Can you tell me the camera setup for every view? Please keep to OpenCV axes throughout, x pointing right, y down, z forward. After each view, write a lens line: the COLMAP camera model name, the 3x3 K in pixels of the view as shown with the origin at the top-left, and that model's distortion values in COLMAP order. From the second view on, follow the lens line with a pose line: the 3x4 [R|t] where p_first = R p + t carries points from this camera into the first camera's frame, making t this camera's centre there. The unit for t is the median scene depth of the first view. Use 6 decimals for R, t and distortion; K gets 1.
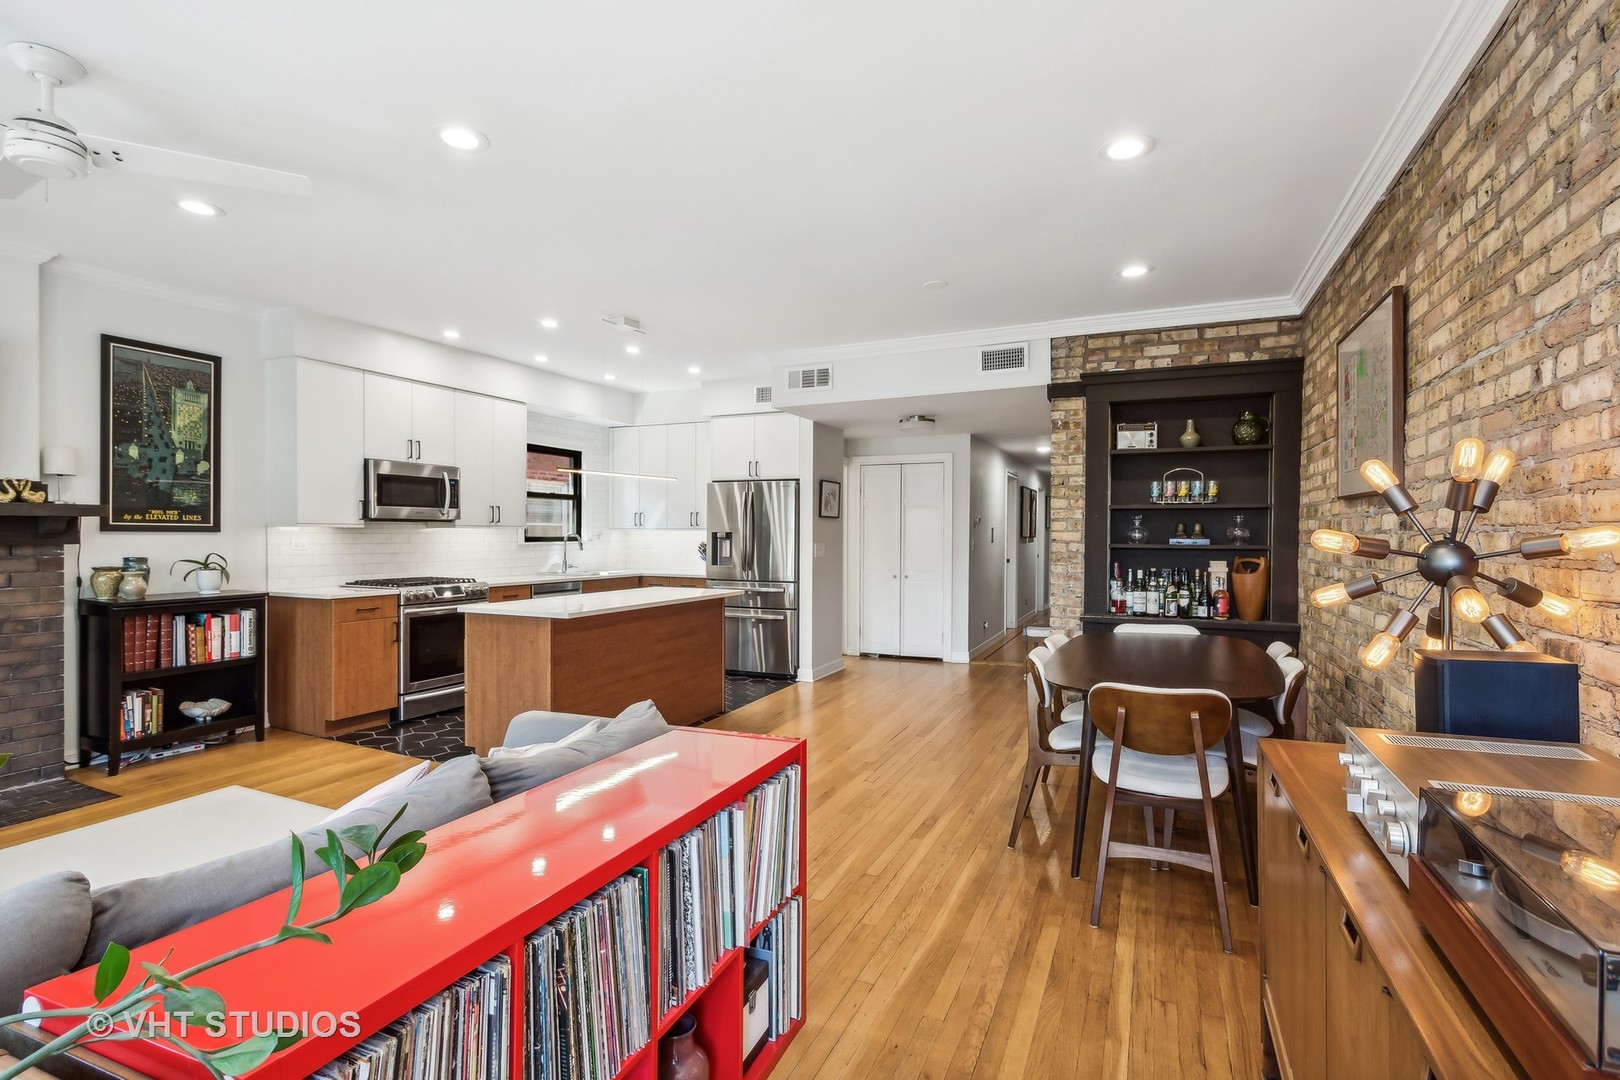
lens RADIAL K [[777.5, 0, 803.0], [0, 777.5, 549.3], [0, 0, 1]] dist [-0.000416, 0.000969]
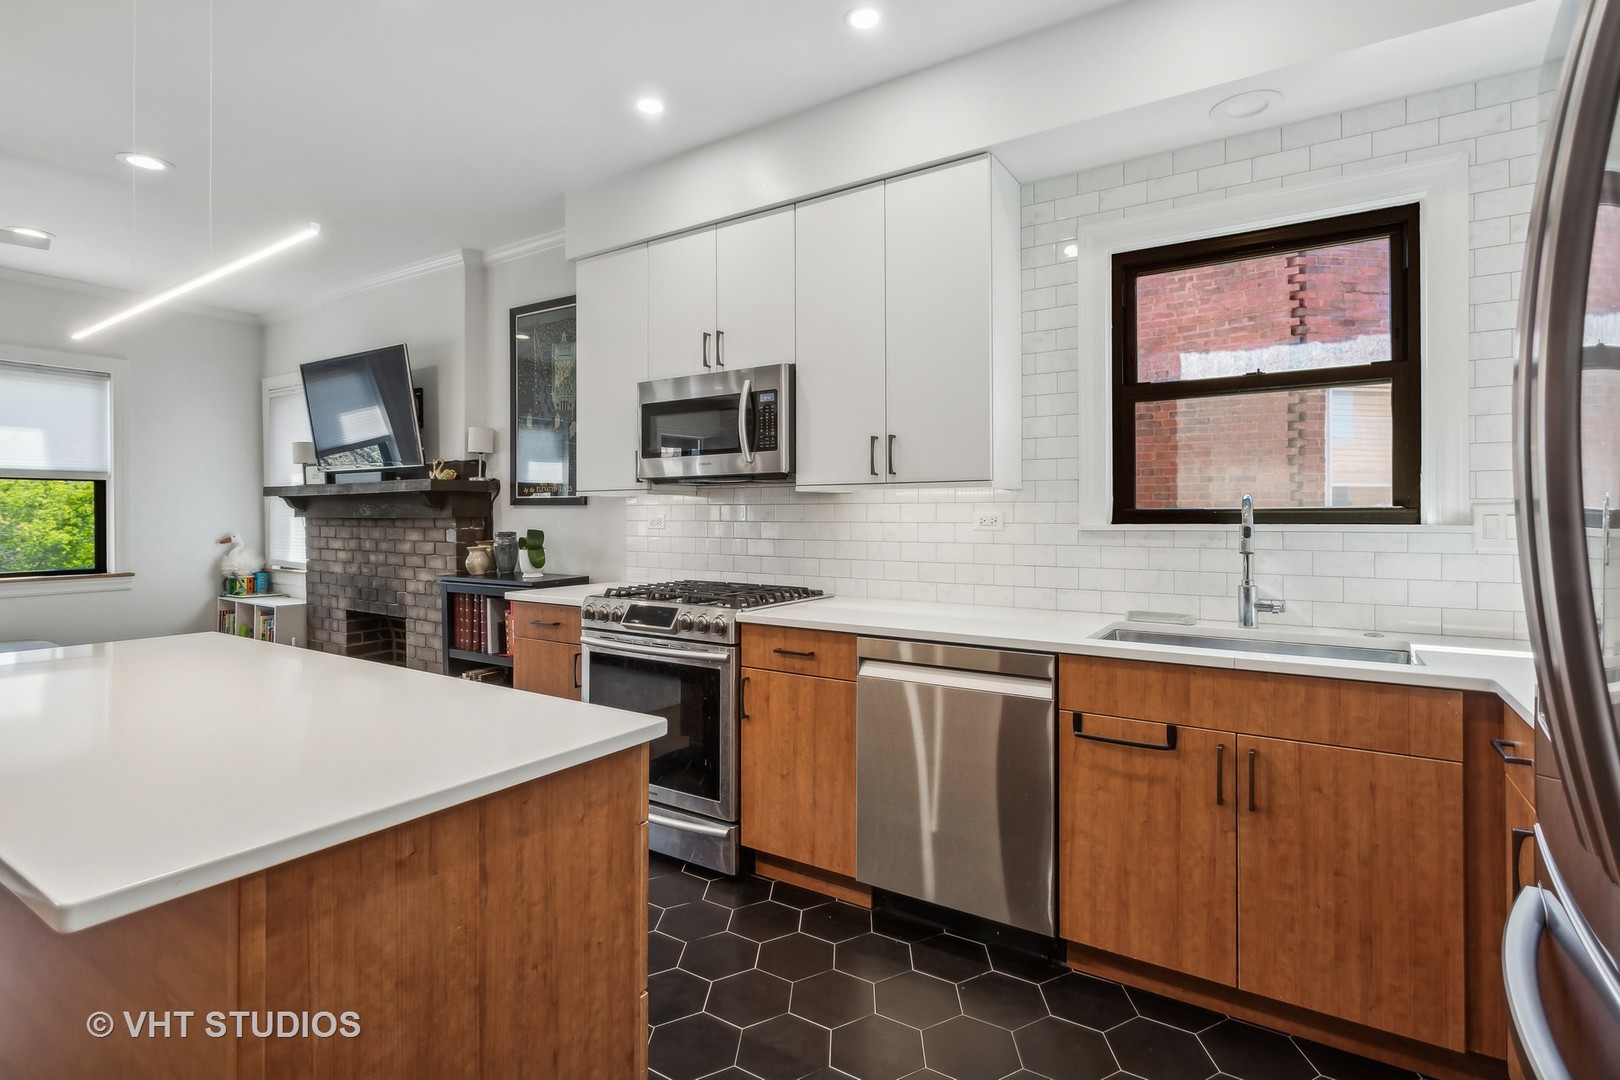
lens RADIAL K [[777.5, 0, 810.4], [0, 777.5, 515.6], [0, 0, 1]] dist [-0.000416, 0.000969]
pose [[-0.143003, -0.005584, -0.989706, 0.033827], [-0.020855, 0.999779, -0.002627, -0.013137], [0.989502, 0.020265, -0.143088, 1.320914]]
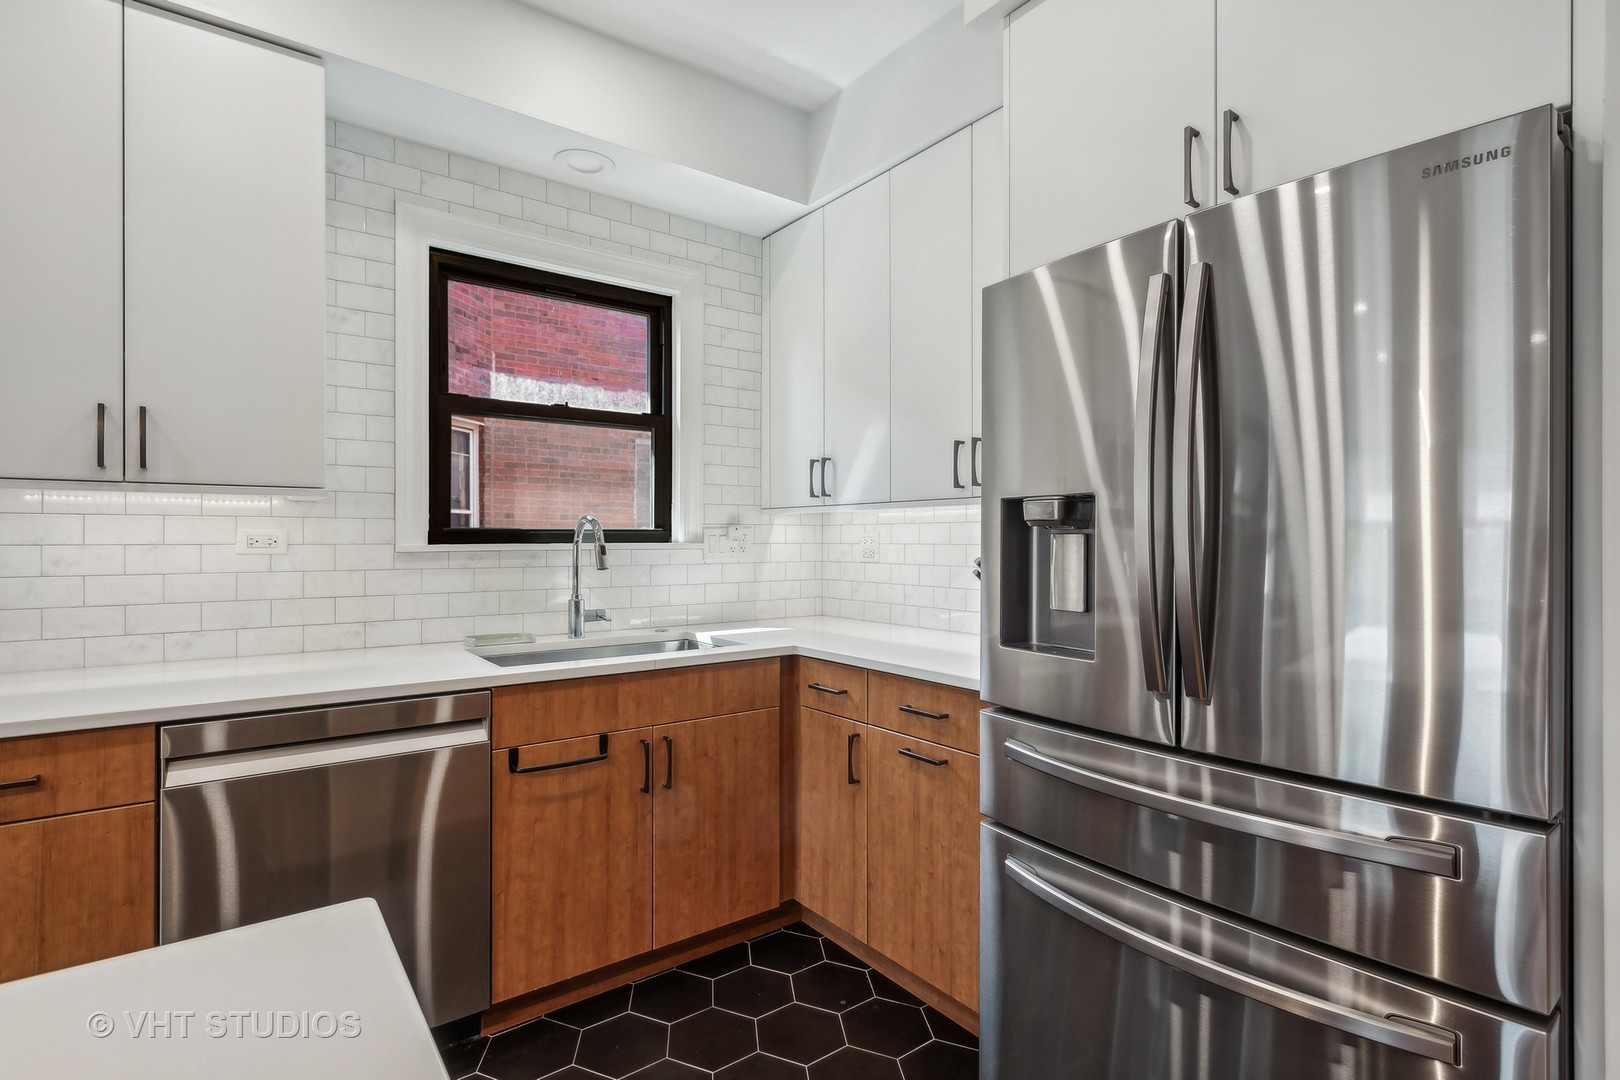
lens RADIAL K [[777.5, 0, 808.2], [0, 777.5, 539.7], [0, 0, 1]] dist [-0.000416, 0.000969]
pose [[0.874201, -0.004589, -0.485542, -0.083504], [-0.006048, 0.999775, -0.020340, -0.007589], [0.485526, 0.020718, 0.873977, 1.141959]]
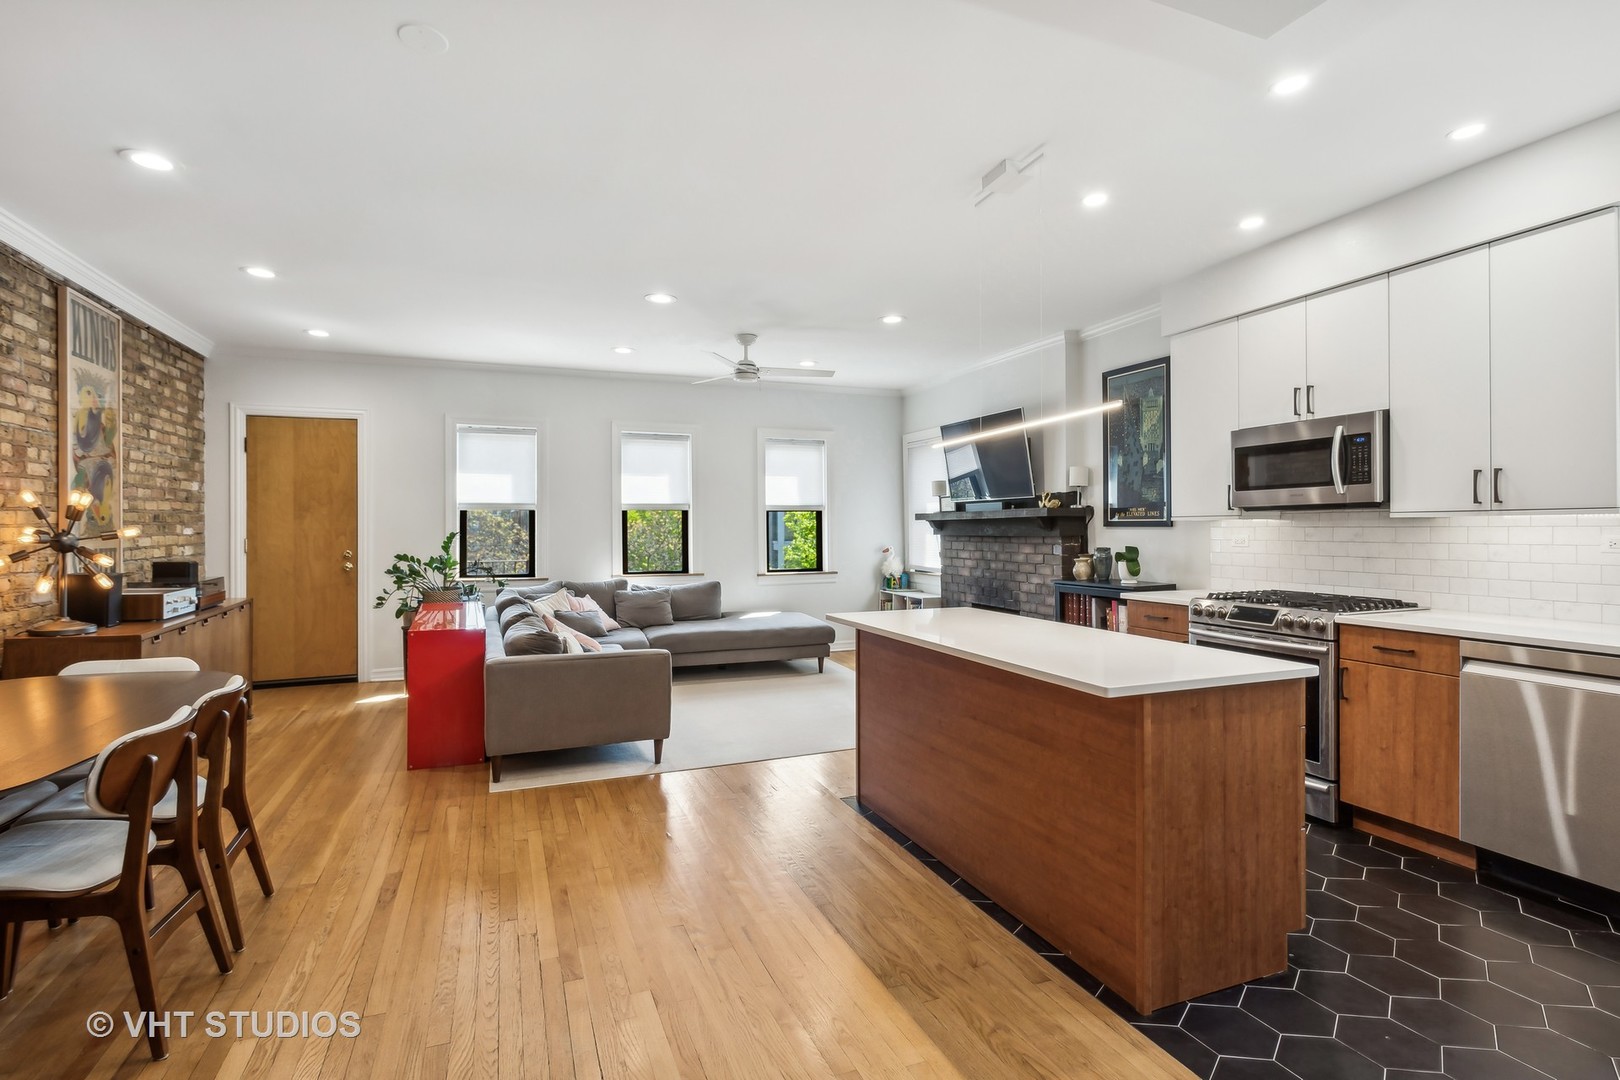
lens RADIAL K [[777.5, 0, 814.7], [0, 777.5, 530.3], [0, 0, 1]] dist [-0.000416, 0.000969]
pose [[-0.691094, 0.001251, -0.722764, 0.311139], [-0.012007, 0.999841, 0.013211, -0.024342], [0.722666, 0.017808, -0.690968, 1.333948]]
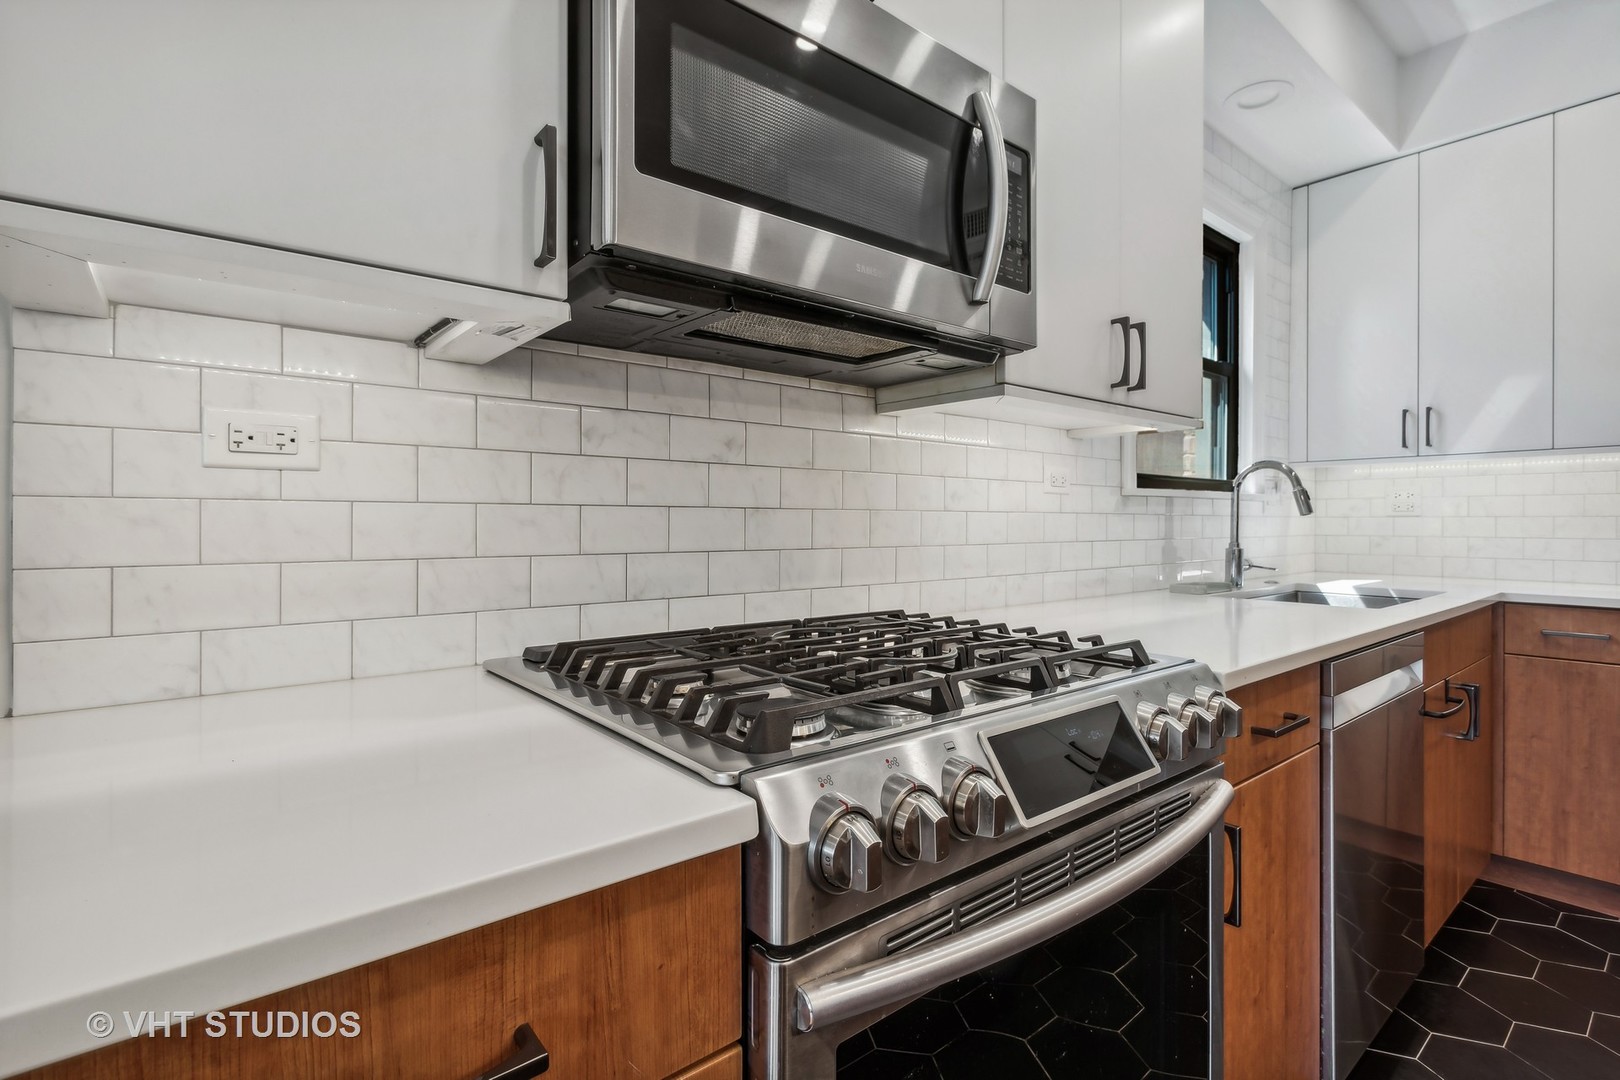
lens RADIAL K [[777.5, 0, 813.7], [0, 777.5, 516.1], [0, 0, 1]] dist [-0.000416, 0.000969]
pose [[0.901004, -0.006185, -0.433766, -0.491213], [-0.005743, 0.999641, -0.026182, 0.016241], [0.433772, 0.026081, 0.900645, 0.955797]]
